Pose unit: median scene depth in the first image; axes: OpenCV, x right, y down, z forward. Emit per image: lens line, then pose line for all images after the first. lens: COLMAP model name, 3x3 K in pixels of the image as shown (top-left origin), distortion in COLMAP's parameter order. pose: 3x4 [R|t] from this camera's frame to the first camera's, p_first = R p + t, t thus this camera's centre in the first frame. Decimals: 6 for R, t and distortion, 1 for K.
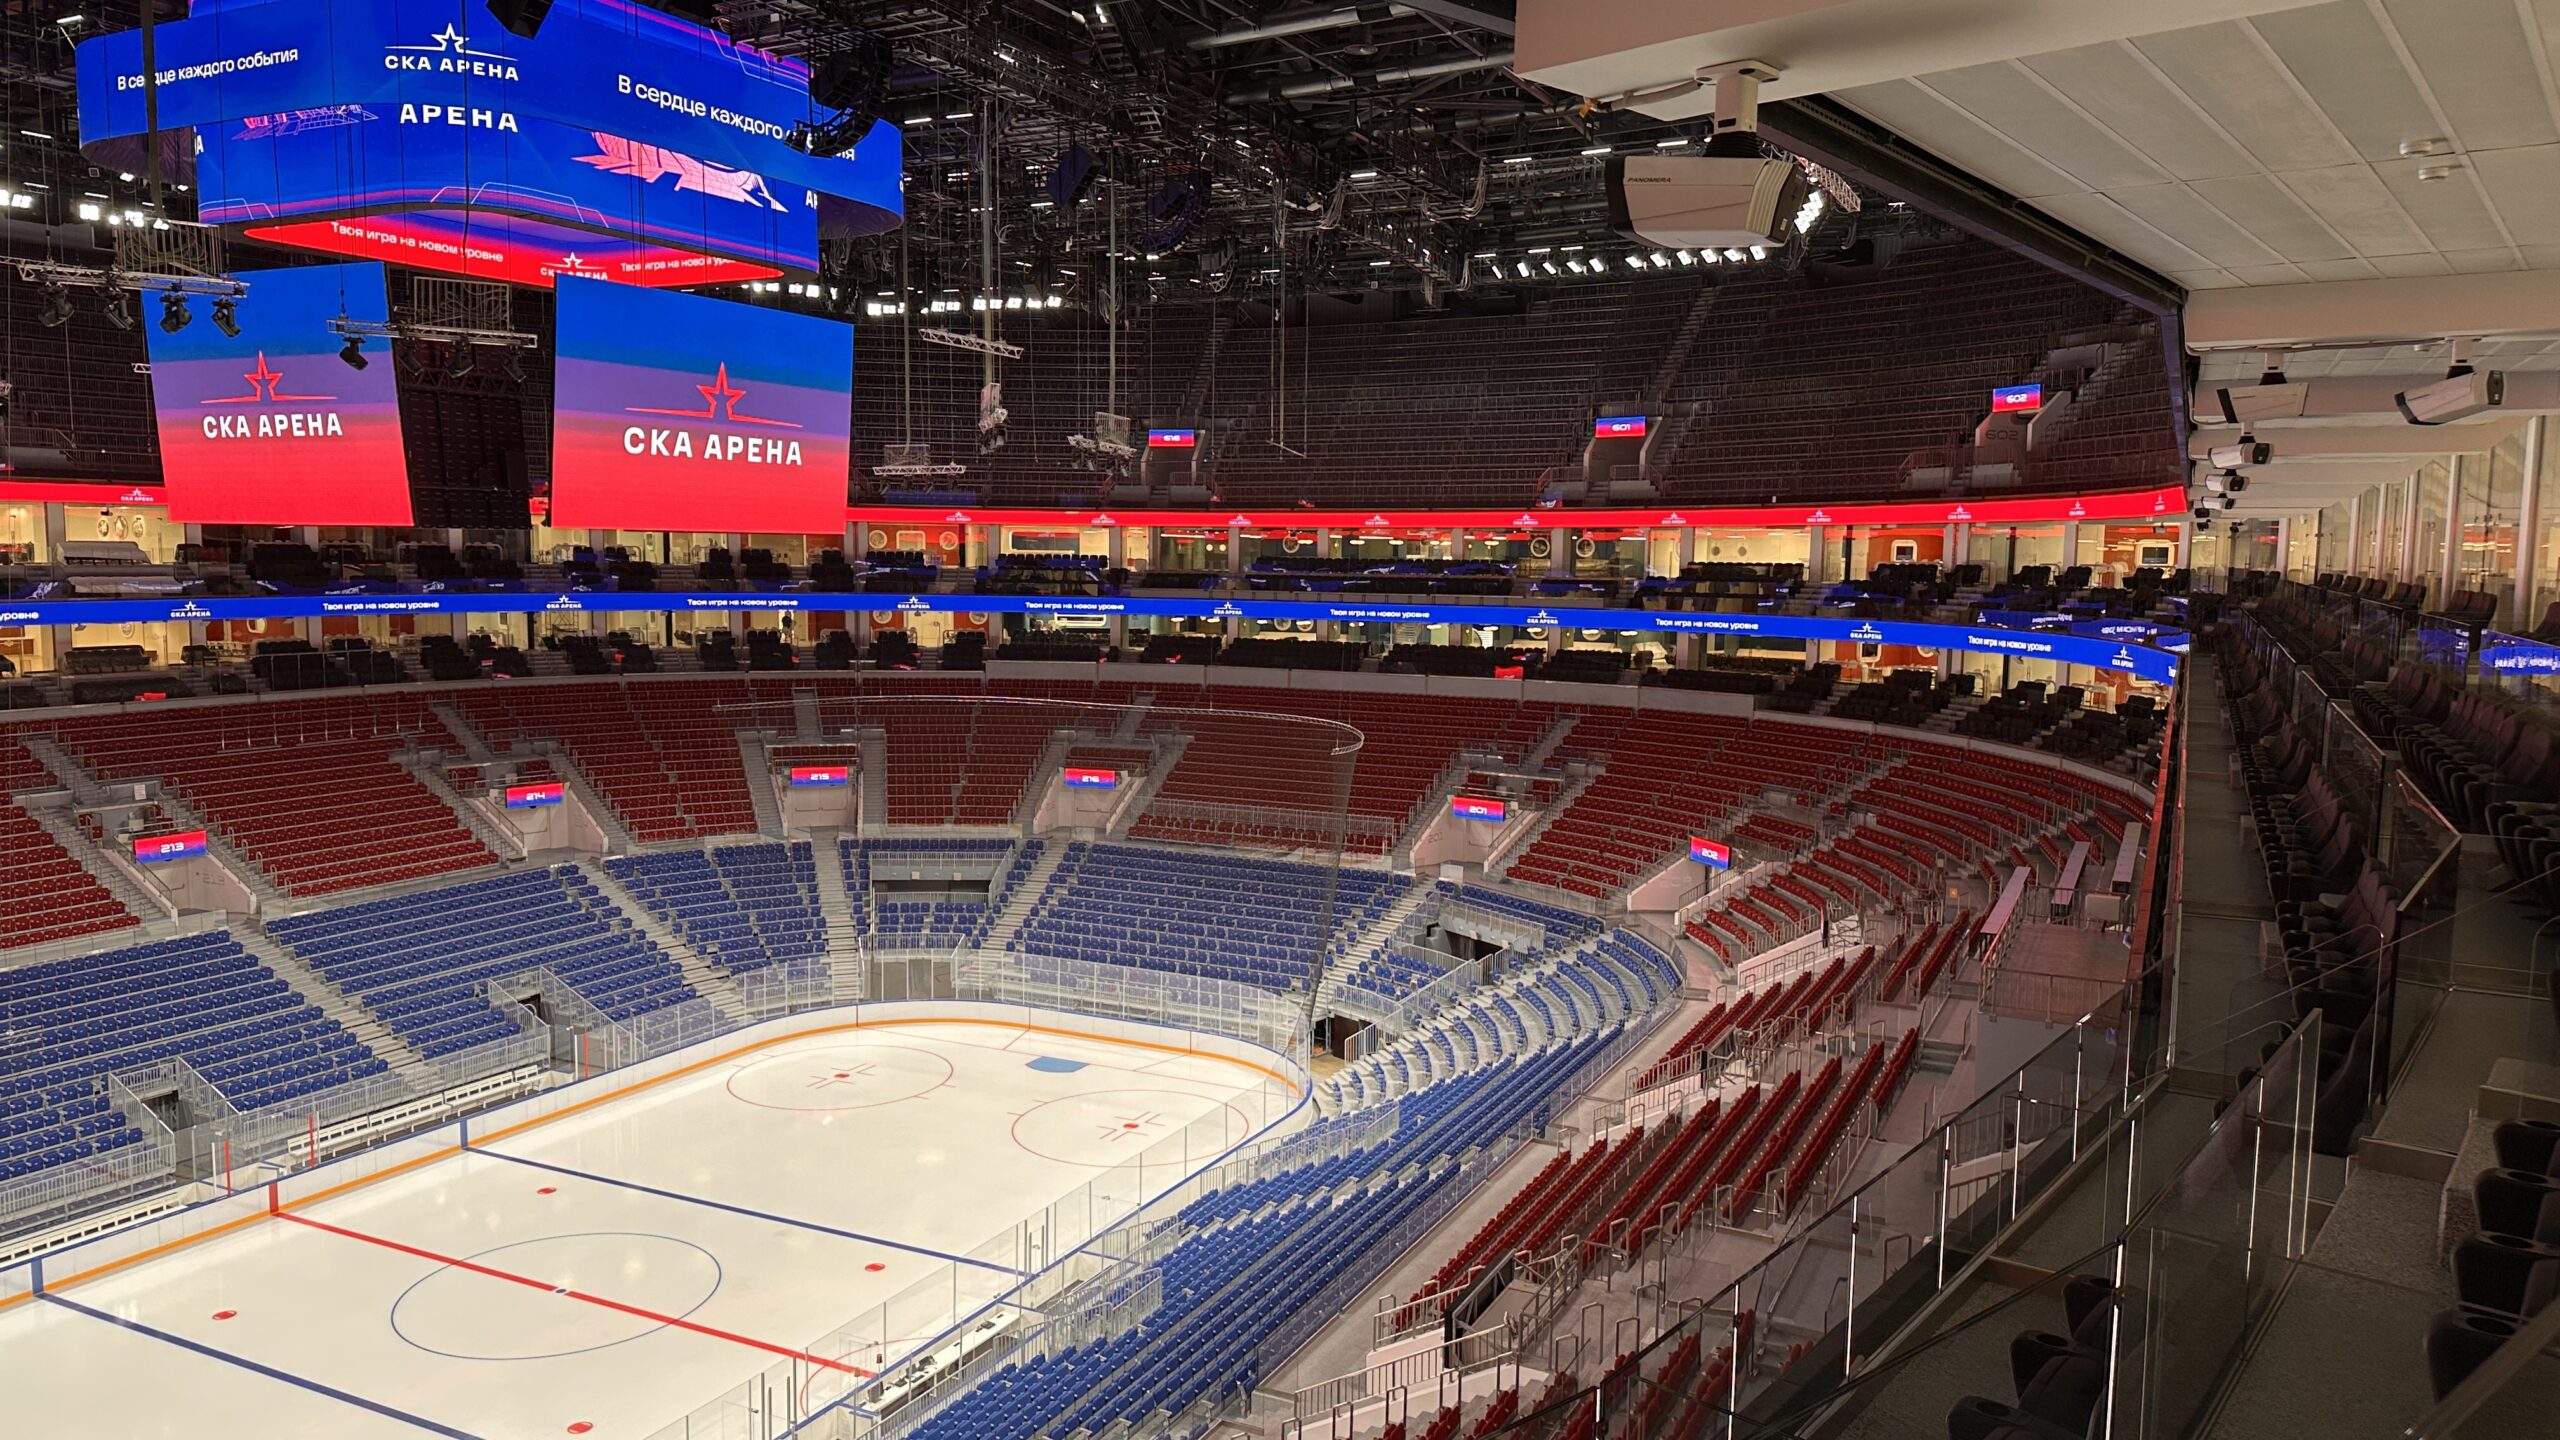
lens RADIAL K [[1773.5, 0, 1280.0], [0, 1773.5, 720.0], [0, 0, 1]] dist [0.142526, -0.225694]
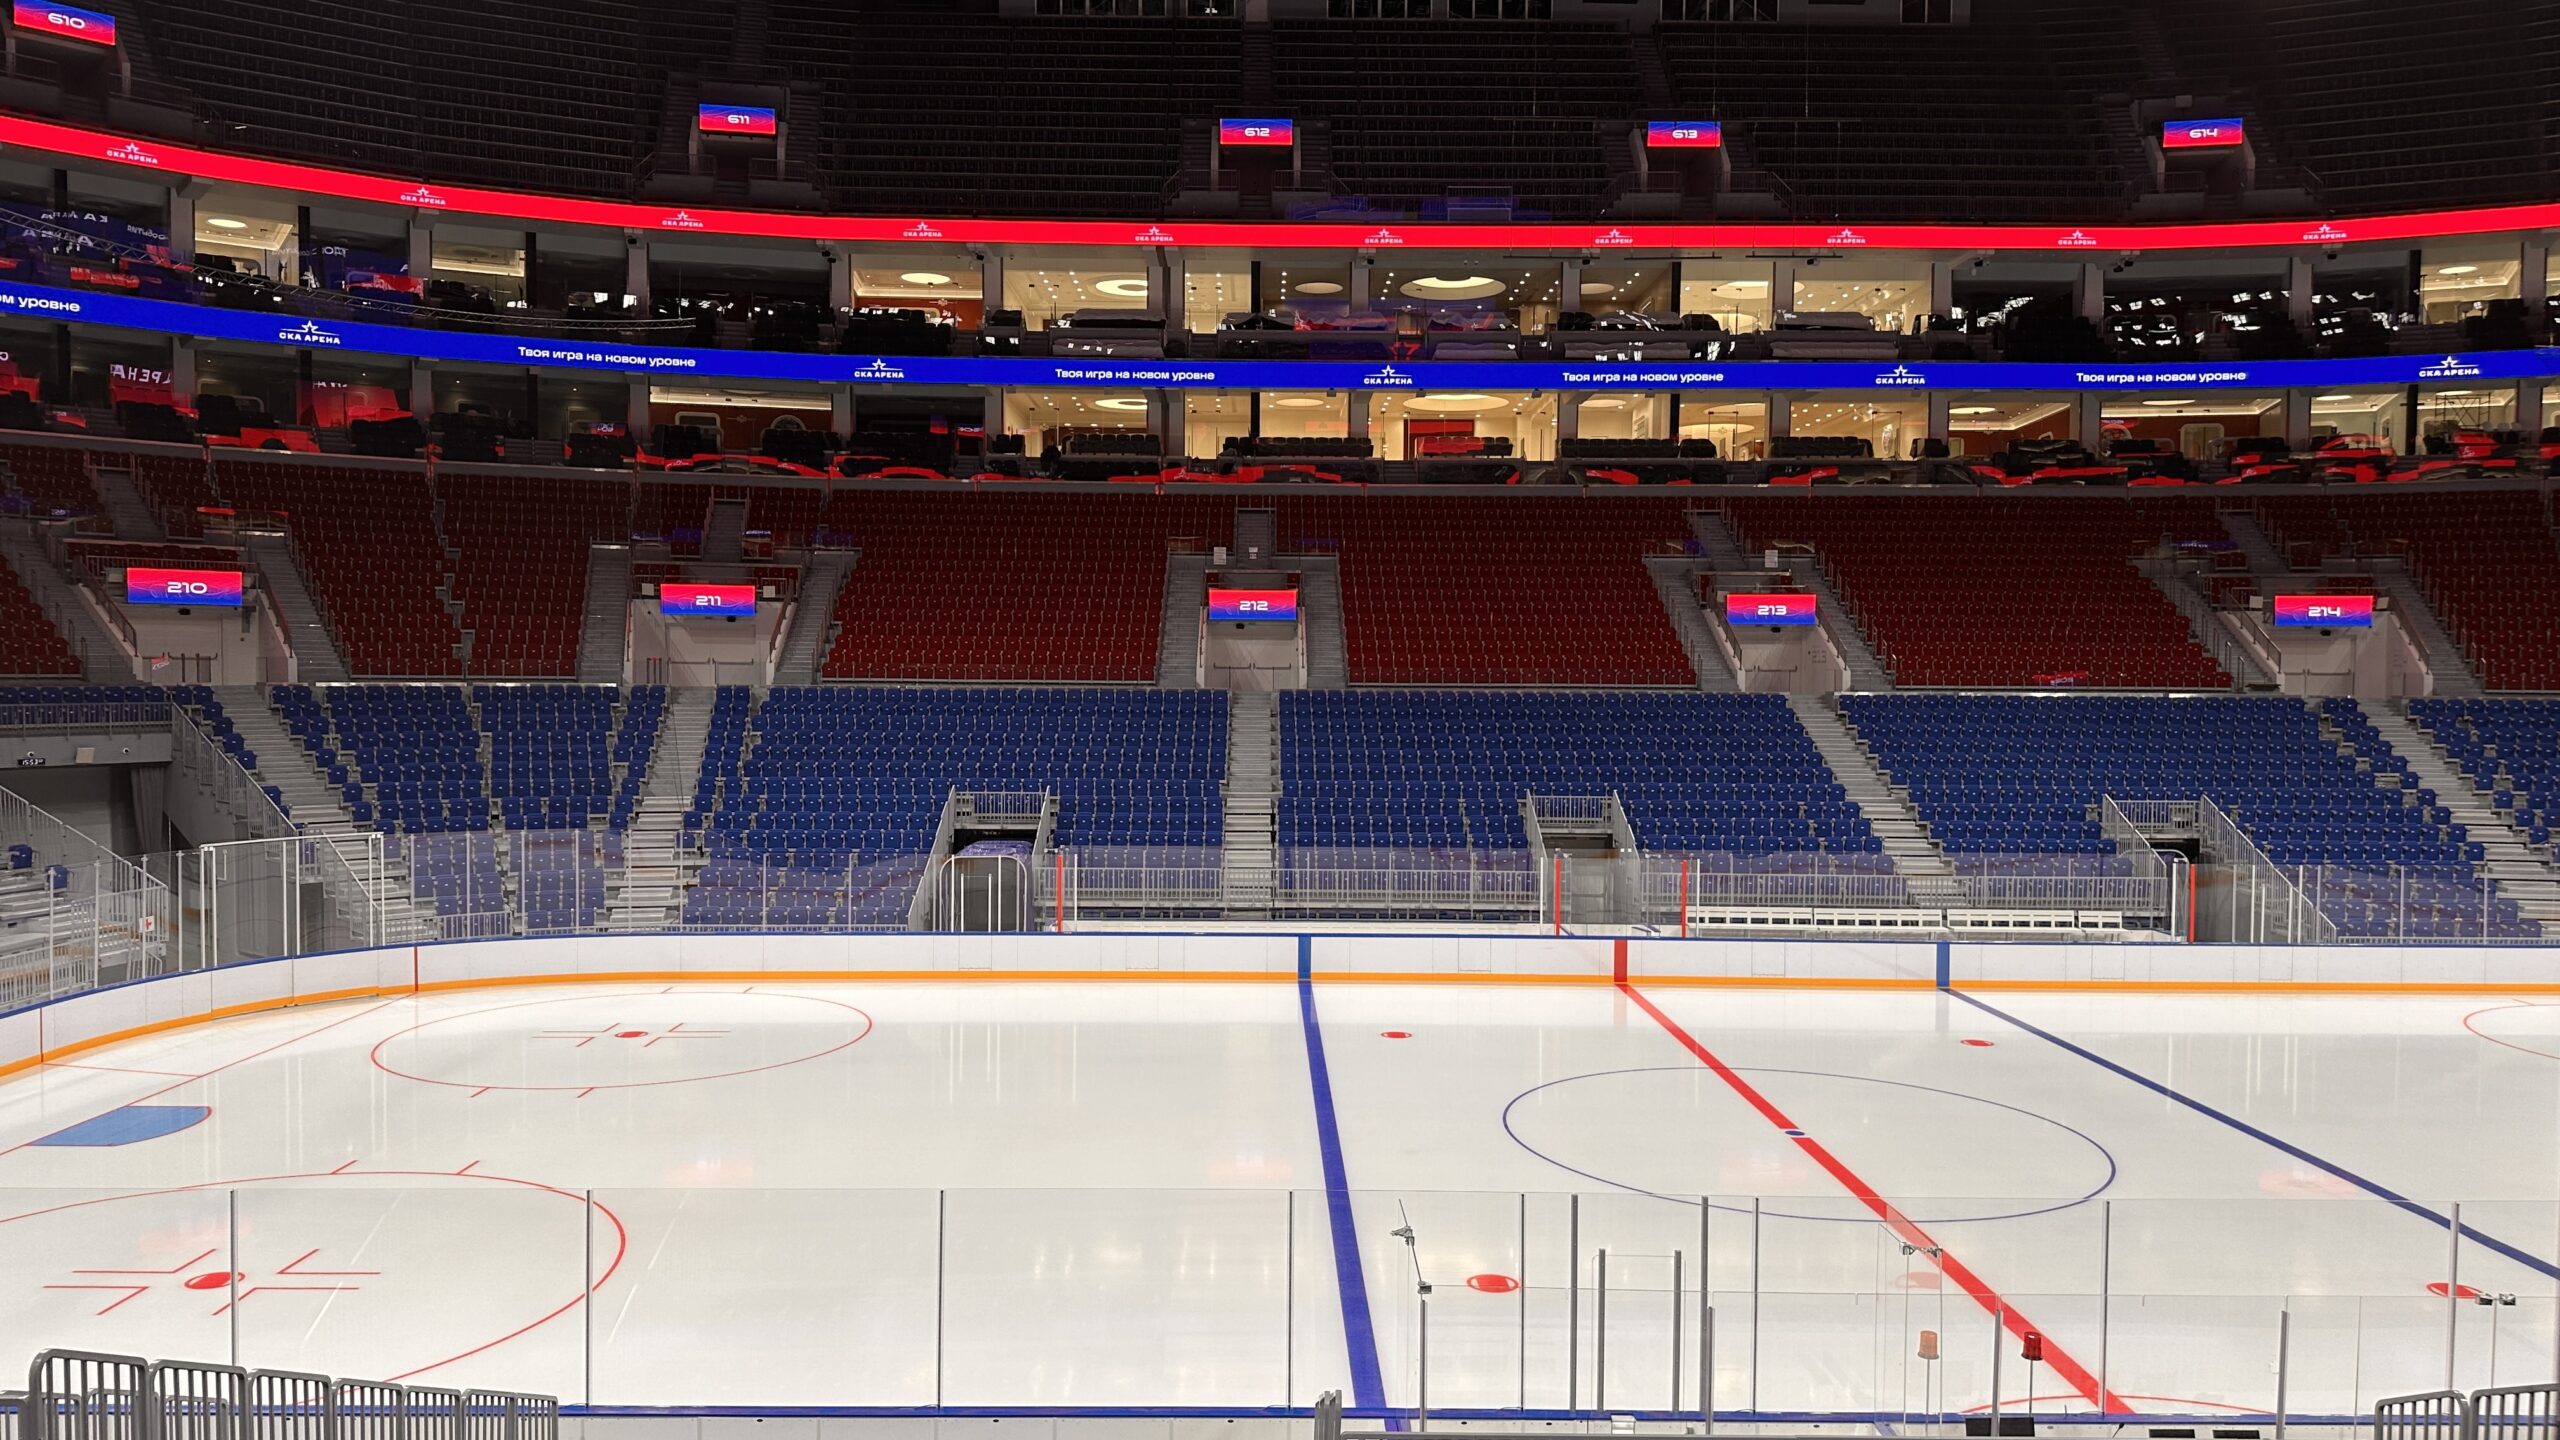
lens RADIAL K [[1773.5, 0, 1280.0], [0, 1773.5, 720.0], [0, 0, 1]] dist [0.142526, -0.225694]
pose [[0.451860, 0.012832, -0.891996, 0.002719], [-0.087359, 0.995727, -0.029929, 0.144438], [0.887801, 0.091448, 0.451051, 0.399044]]
